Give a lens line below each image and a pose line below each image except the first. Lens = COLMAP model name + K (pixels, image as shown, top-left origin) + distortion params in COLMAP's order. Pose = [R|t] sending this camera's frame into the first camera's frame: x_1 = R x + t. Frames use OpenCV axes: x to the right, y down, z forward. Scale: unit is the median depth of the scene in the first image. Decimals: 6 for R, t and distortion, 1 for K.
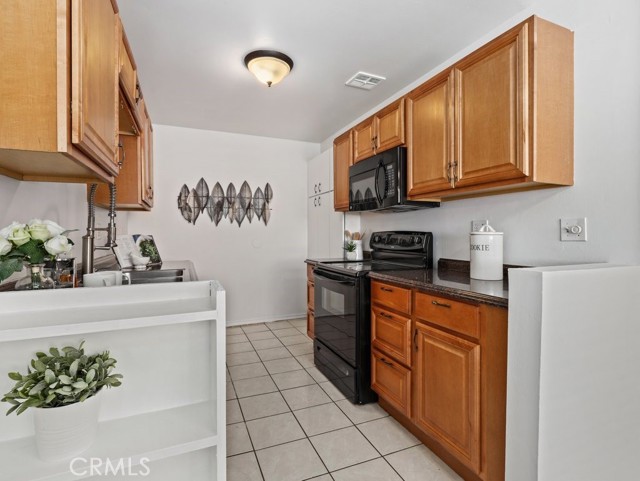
lens RADIAL K [[327.7, 0, 322.9], [0, 327.7, 238.2], [0, 0, 1]] dist [0.003759, -0.001883]
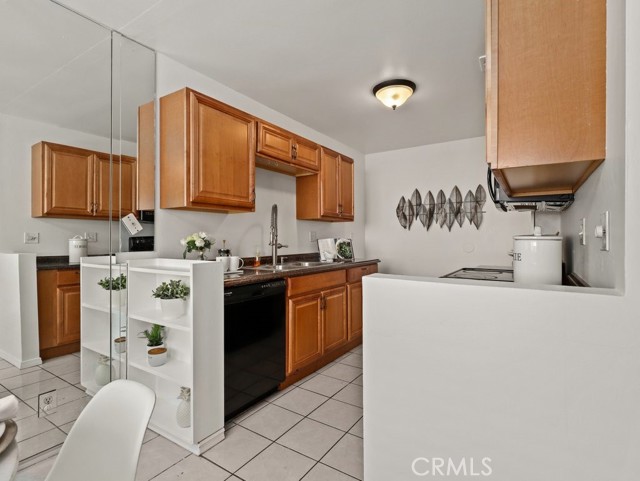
lens RADIAL K [[327.7, 0, 322.9], [0, 327.7, 238.2], [0, 0, 1]] dist [0.003759, -0.001883]
pose [[0.554011, 0.002853, -0.832505, 0.552536], [-0.015144, 0.999863, -0.006651, -0.001177], [0.832372, 0.016292, 0.553978, 0.146727]]
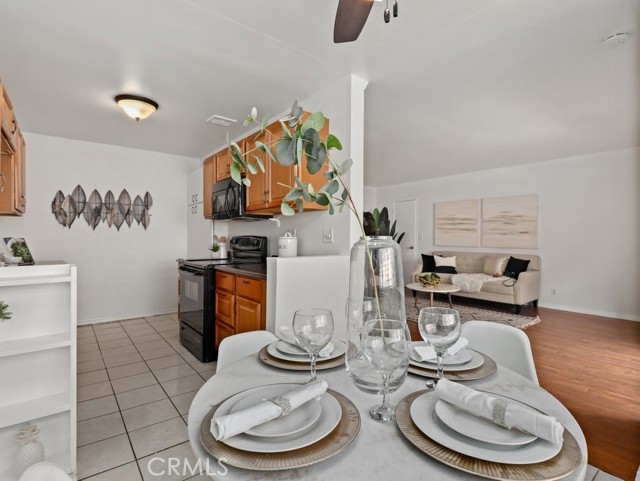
lens RADIAL K [[327.7, 0, 322.9], [0, 327.7, 238.2], [0, 0, 1]] dist [0.003759, -0.001883]
pose [[0.963553, 0.003482, 0.267495, 0.163552], [-0.000675, 0.999944, -0.010586, 0.002480], [-0.267517, 0.010019, 0.963501, -0.353126]]
